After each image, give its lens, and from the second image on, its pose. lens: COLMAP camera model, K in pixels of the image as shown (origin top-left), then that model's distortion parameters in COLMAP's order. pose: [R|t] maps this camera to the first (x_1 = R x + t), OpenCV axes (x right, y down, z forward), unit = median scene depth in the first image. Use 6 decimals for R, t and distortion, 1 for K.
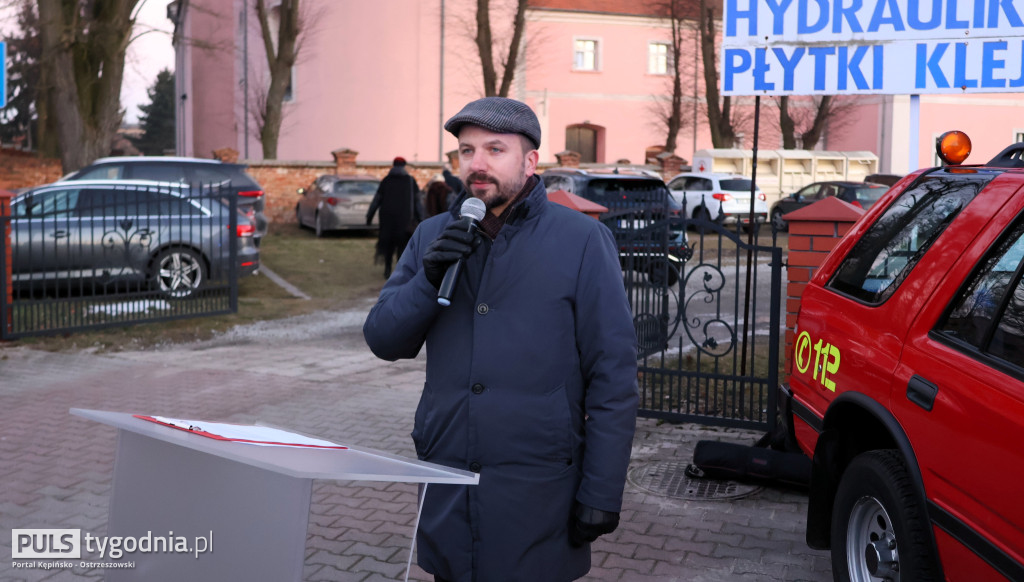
lens RADIAL K [[1131.7, 0, 478.6], [0, 1131.7, 239.8], [0, 0, 1]] dist [-0.024995, 0.000000]
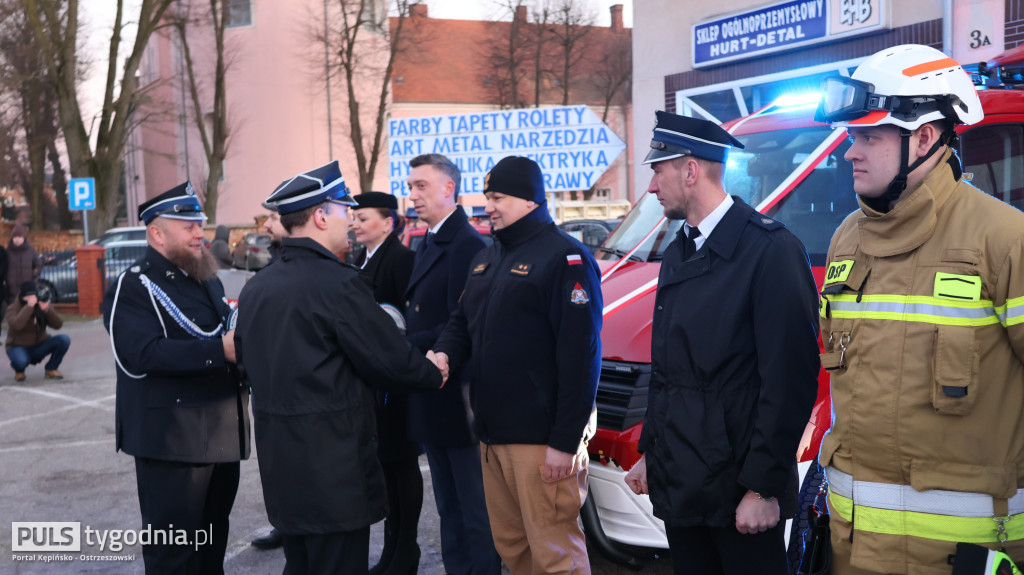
lens RADIAL K [[1000.3, 0, 506.4], [0, 1000.3, 270.3], [0, 0, 1]] dist [-0.008225, 0.000000]
pose [[0.992519, -0.051799, 0.110559, 0.049476], [0.052929, 0.998572, -0.007305, 0.018749], [-0.110022, 0.013102, 0.993843, -0.333409]]
